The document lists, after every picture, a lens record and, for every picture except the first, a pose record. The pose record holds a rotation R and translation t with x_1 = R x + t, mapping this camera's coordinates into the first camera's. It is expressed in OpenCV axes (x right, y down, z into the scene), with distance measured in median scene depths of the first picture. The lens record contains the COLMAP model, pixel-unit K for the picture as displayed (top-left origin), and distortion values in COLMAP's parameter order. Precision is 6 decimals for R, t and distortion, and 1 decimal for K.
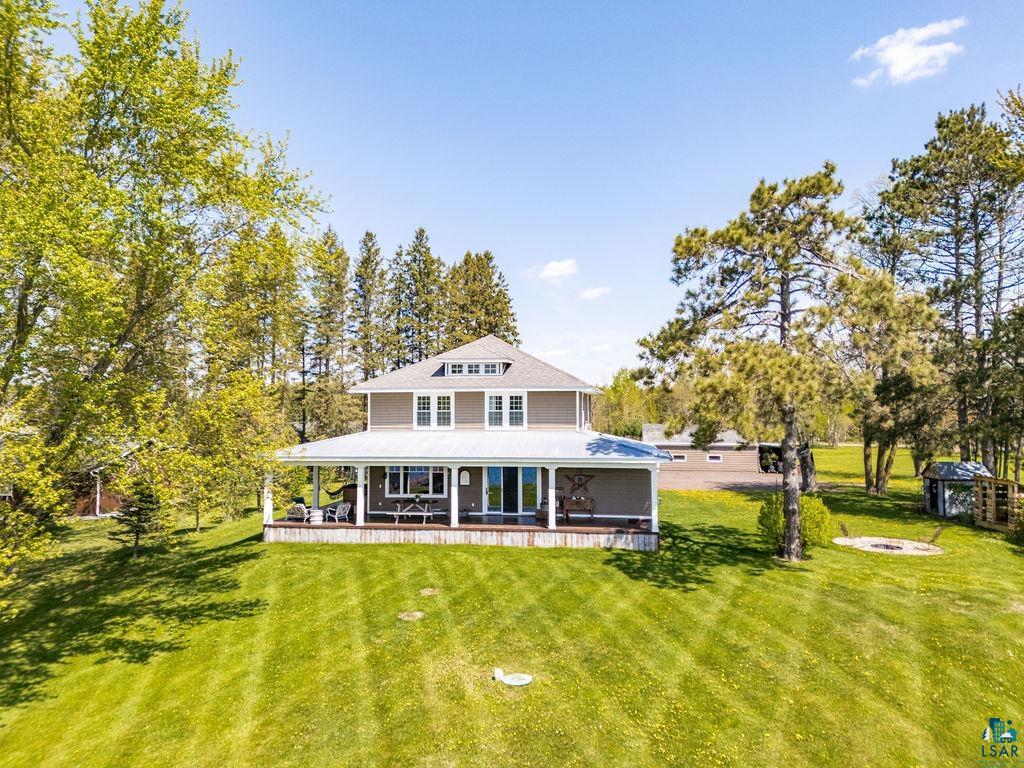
lens RADIAL K [[755.8, 0, 512.0], [0, 755.8, 384.0], [0, 0, 1]] dist [0.124698, -0.165629]
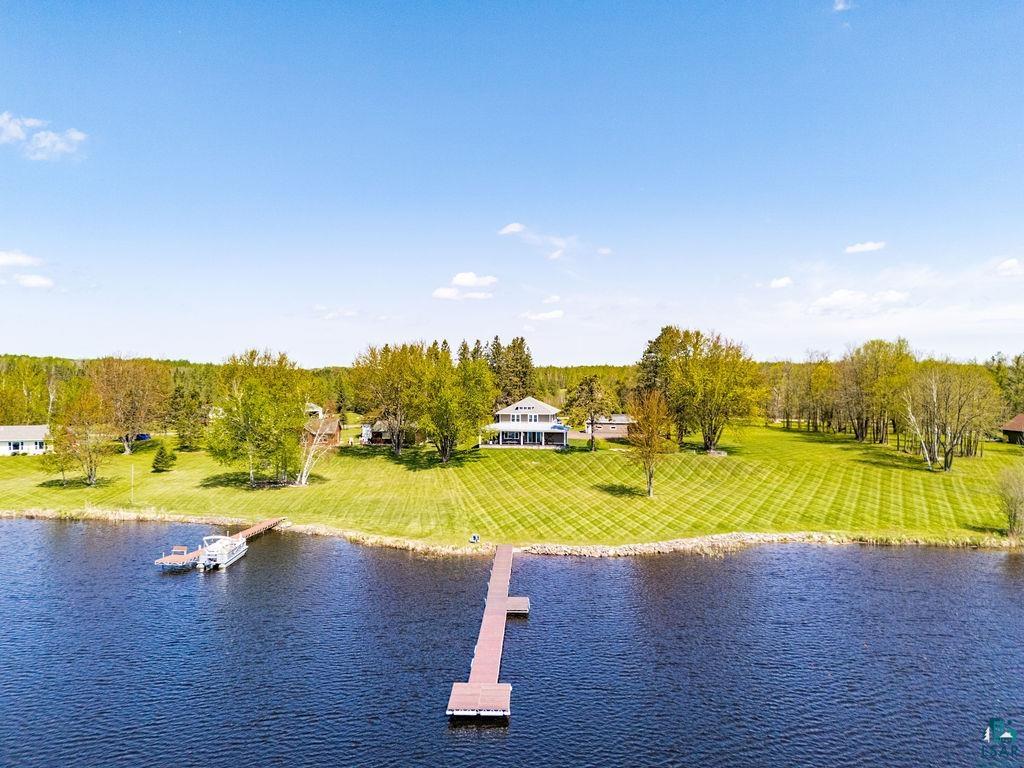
lens RADIAL K [[755.8, 0, 512.0], [0, 755.8, 384.0], [0, 0, 1]] dist [0.124698, -0.165629]
pose [[0.999784, 0.005474, -0.020032, -0.044845], [-0.004459, 0.998720, 0.050377, -0.400065], [0.020282, -0.050277, 0.998529, -3.471831]]
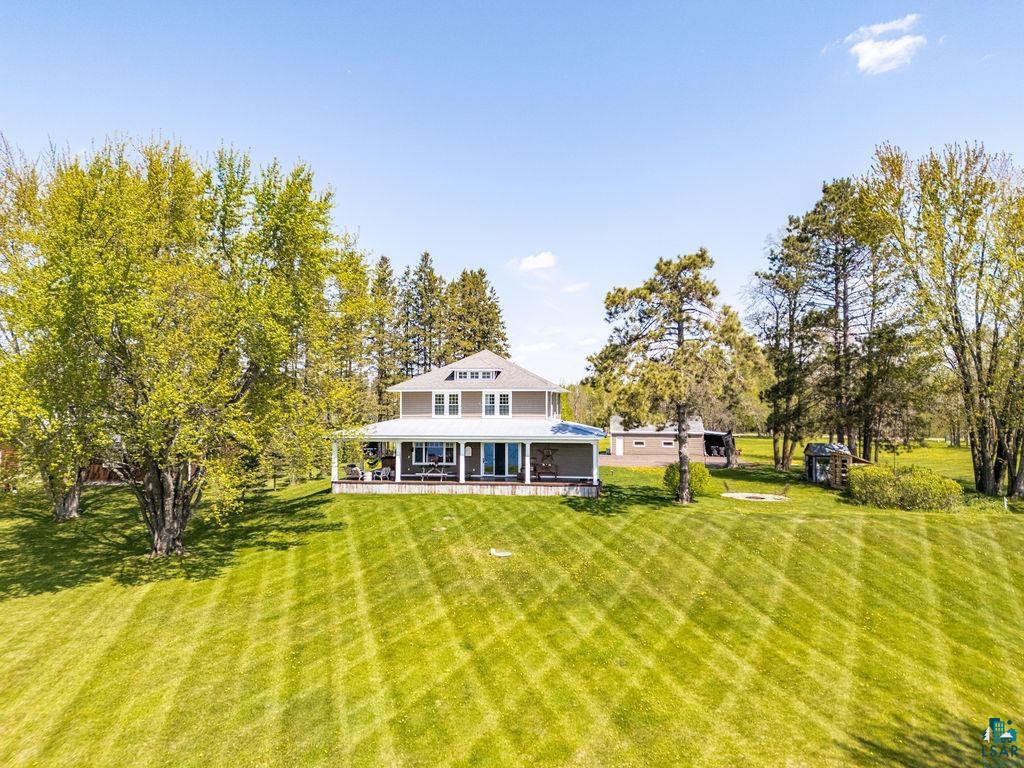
lens RADIAL K [[755.8, 0, 512.0], [0, 755.8, 384.0], [0, 0, 1]] dist [0.124698, -0.165629]
pose [[0.999903, 0.003844, 0.013391, 0.001194], [-0.003954, 0.999959, 0.008197, -0.017092], [-0.013359, -0.008249, 0.999877, -0.472983]]
